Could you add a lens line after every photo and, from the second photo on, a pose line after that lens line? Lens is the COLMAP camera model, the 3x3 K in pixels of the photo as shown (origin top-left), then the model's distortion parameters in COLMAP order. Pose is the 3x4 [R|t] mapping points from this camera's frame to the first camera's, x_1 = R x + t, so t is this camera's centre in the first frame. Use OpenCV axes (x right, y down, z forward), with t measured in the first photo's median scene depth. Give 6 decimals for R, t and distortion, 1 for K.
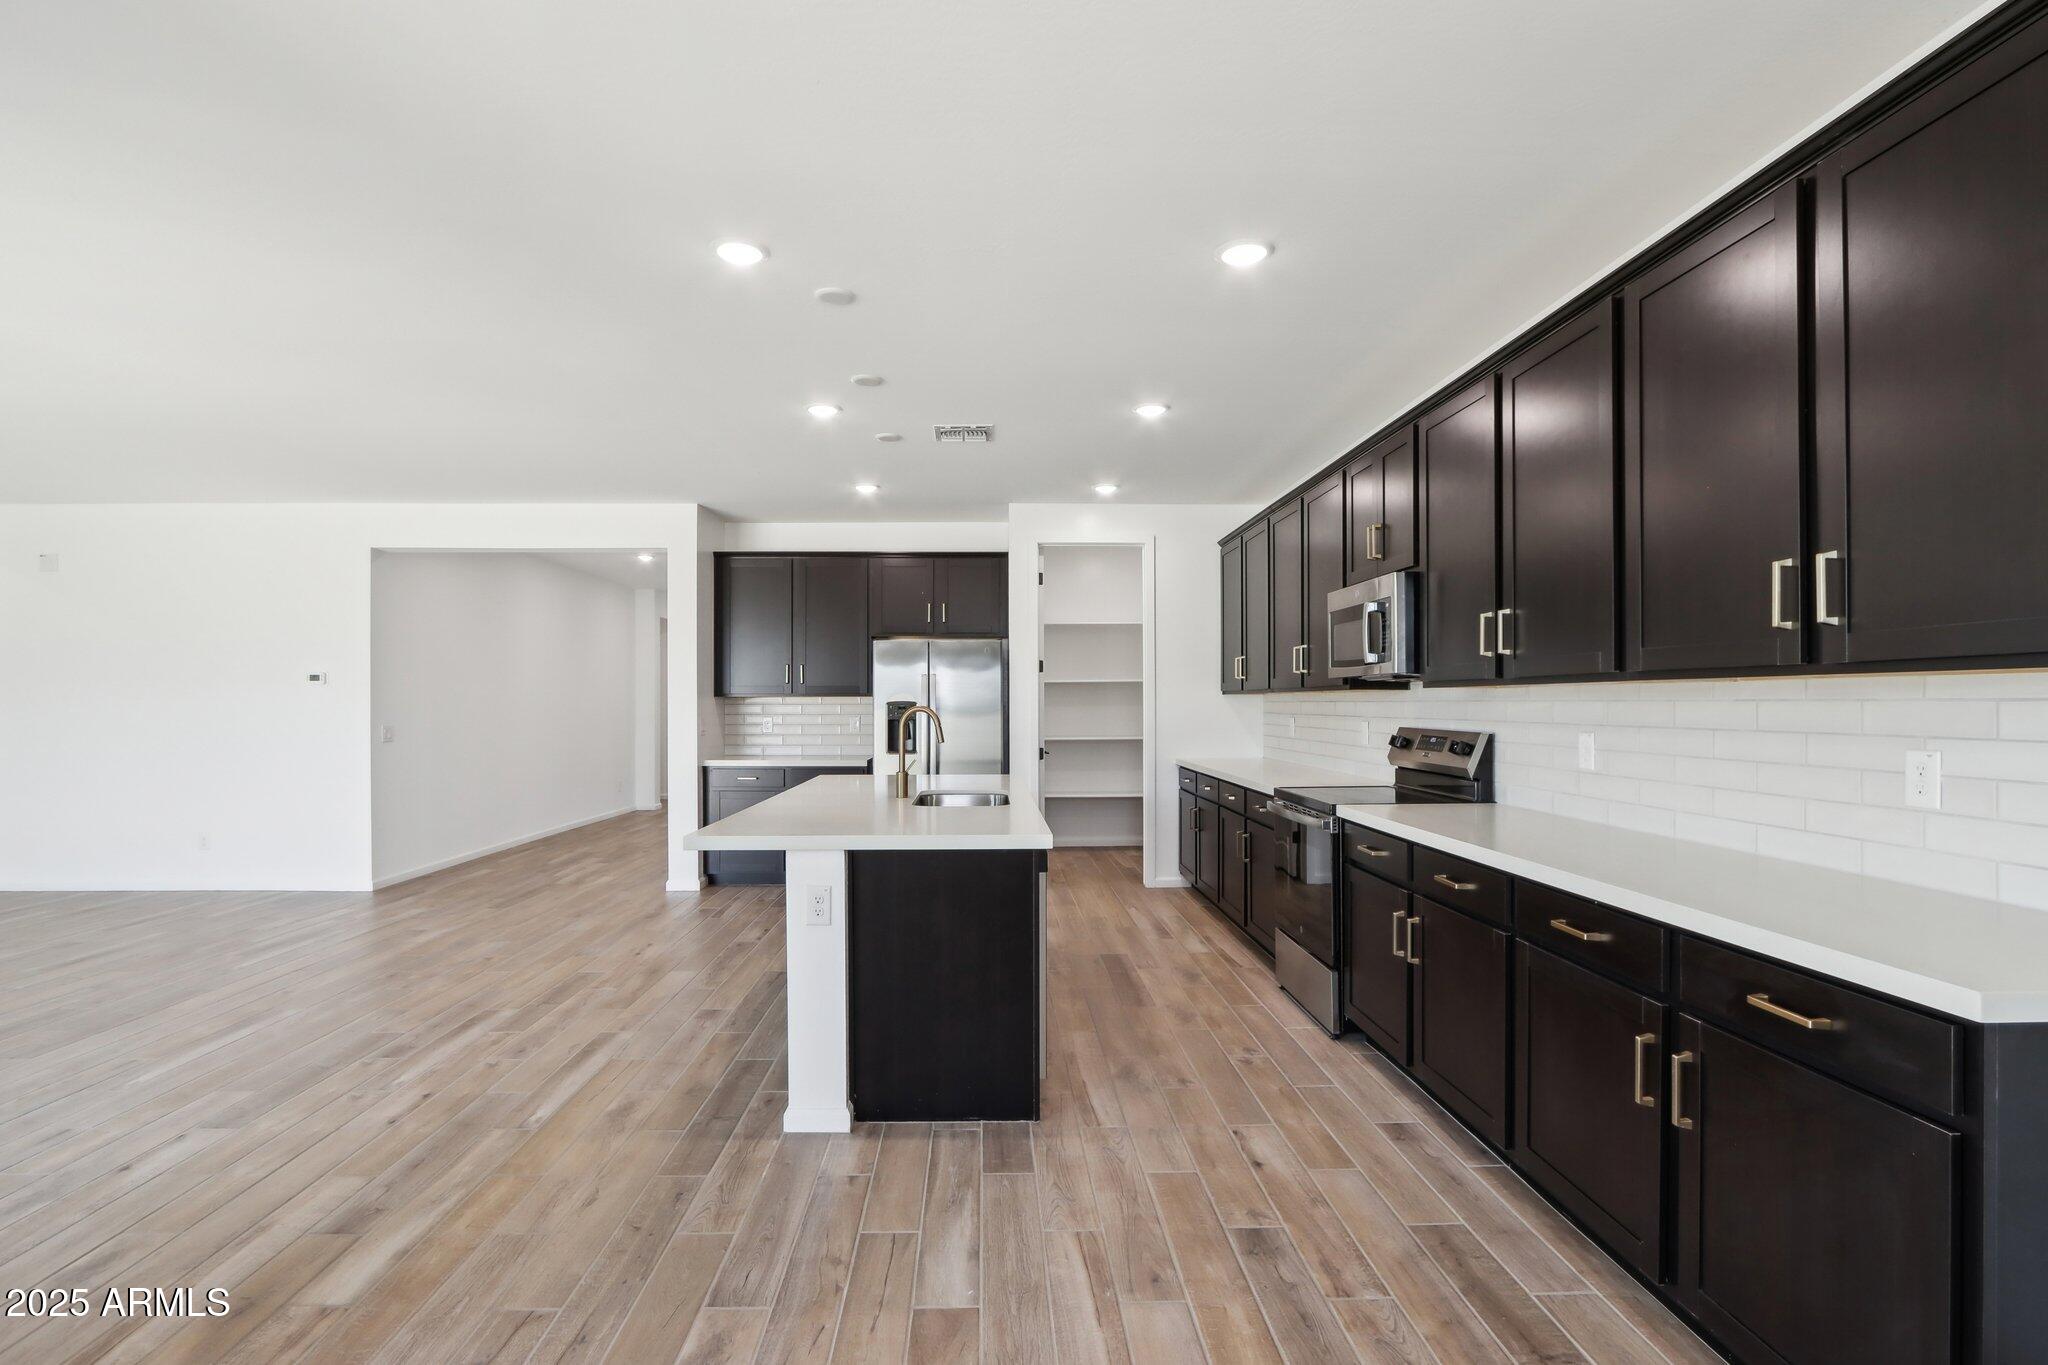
lens RADIAL K [[978.9, 0, 1002.0], [0, 978.9, 694.3], [0, 0, 1]] dist [-0.015955, 0.000579]
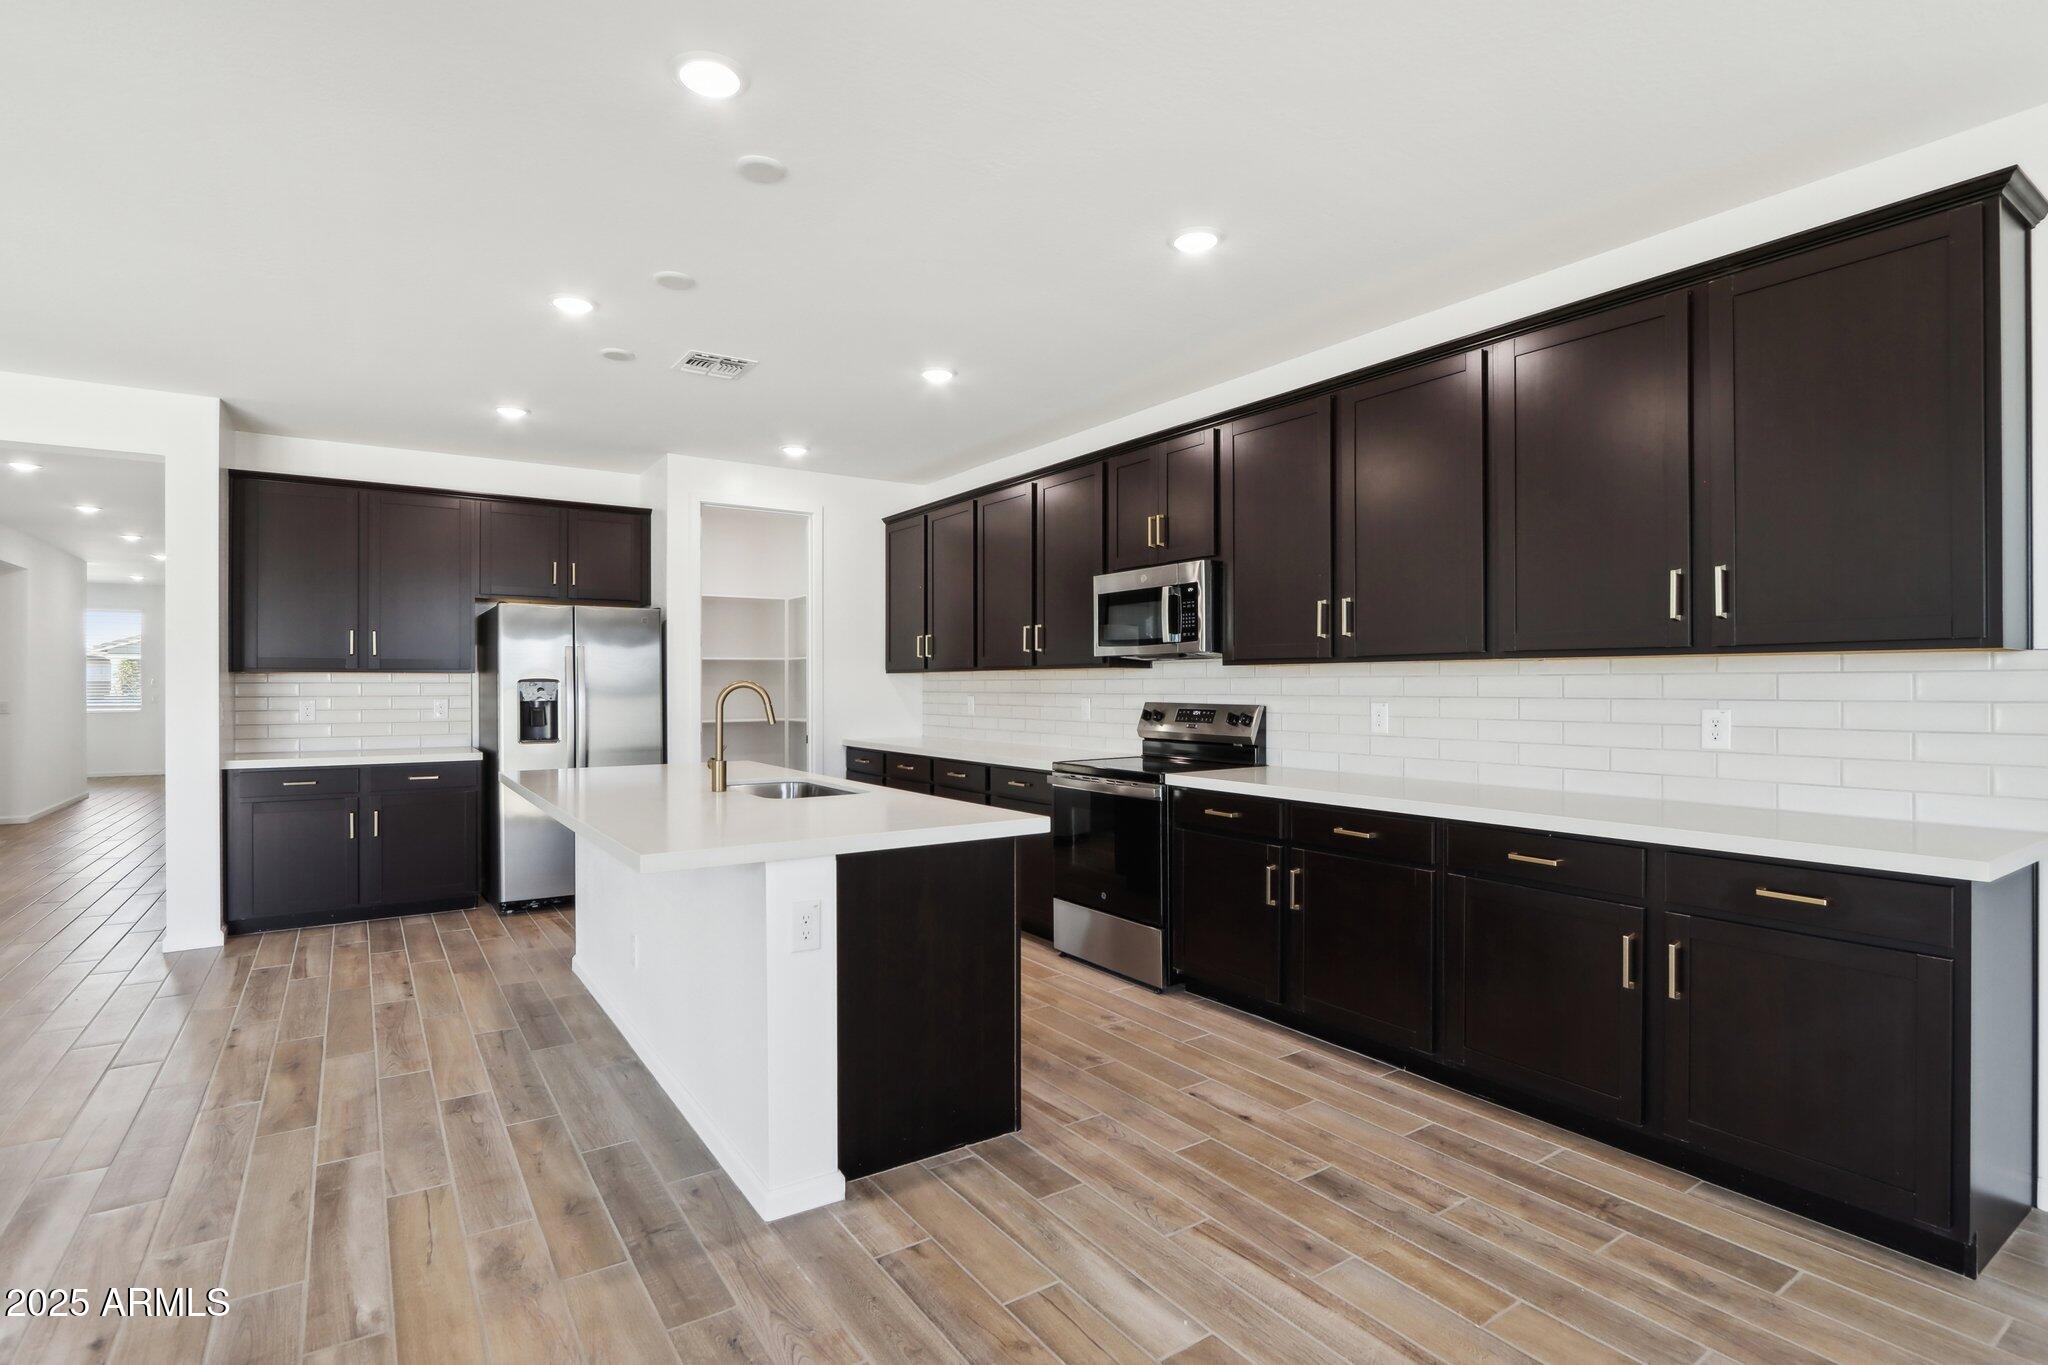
lens RADIAL K [[979.2, 0, 999.0], [0, 979.2, 681.3], [0, 0, 1]] dist [-0.012927, -0.000387]
pose [[0.845094, 0.002275, 0.534613, -0.398246], [-0.004144, 0.999989, 0.002295, 0.010198], [-0.534602, -0.004154, 0.845094, 0.198449]]
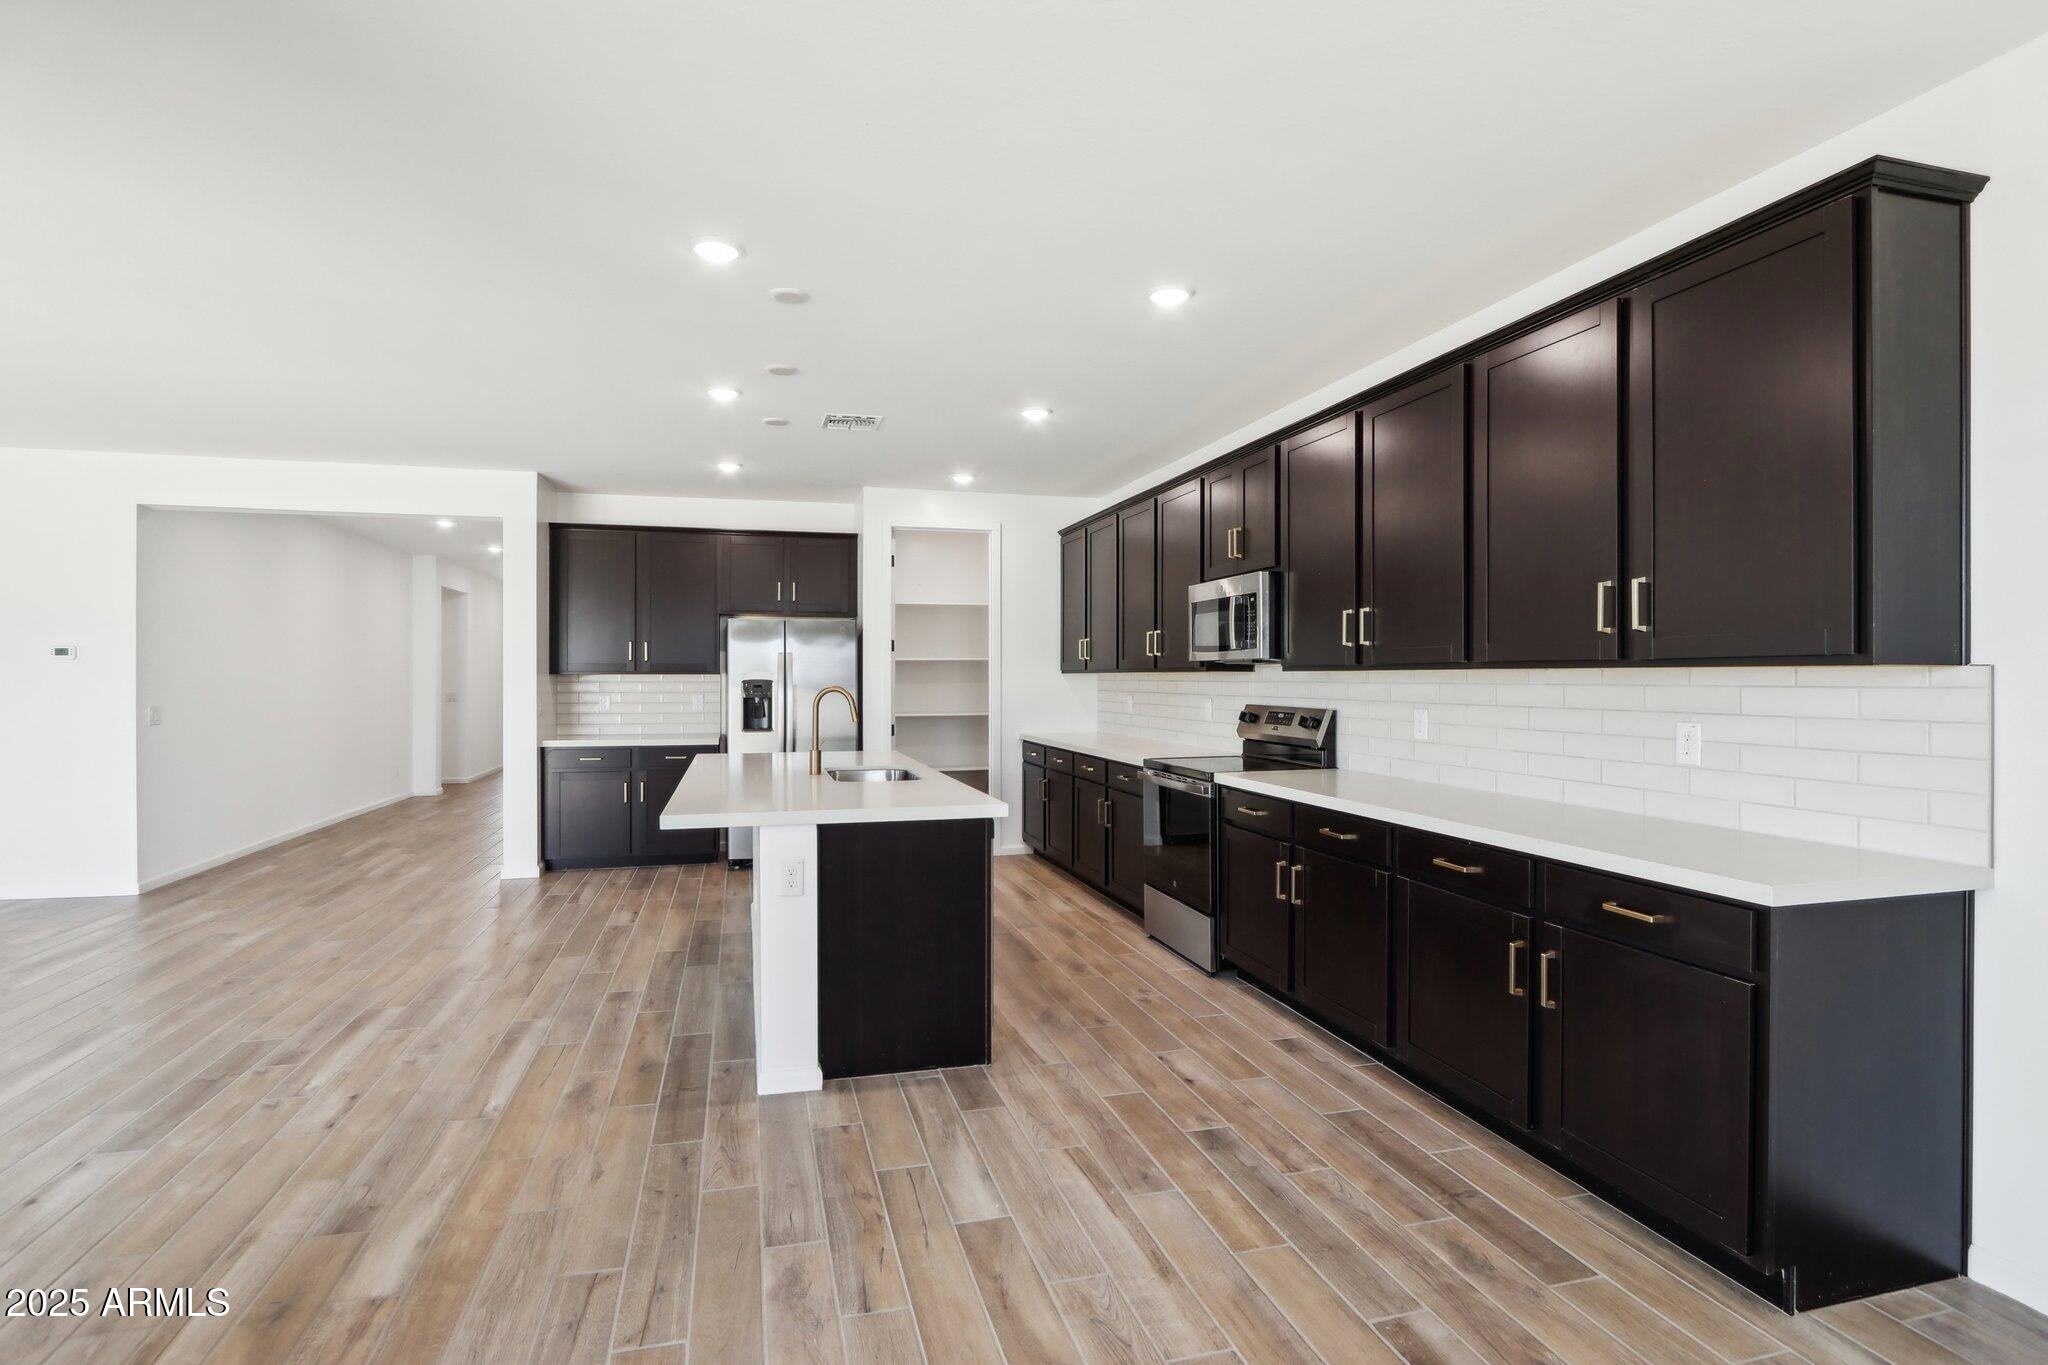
lens RADIAL K [[982.9, 0, 997.6], [0, 982.9, 673.3], [0, 0, 1]] dist [-0.012897, 0.000083]
pose [[0.972999, 0.002448, 0.230797, -0.178703], [-0.003456, 0.999986, 0.003965, -0.007918], [-0.230784, -0.004656, 0.972994, -0.067579]]
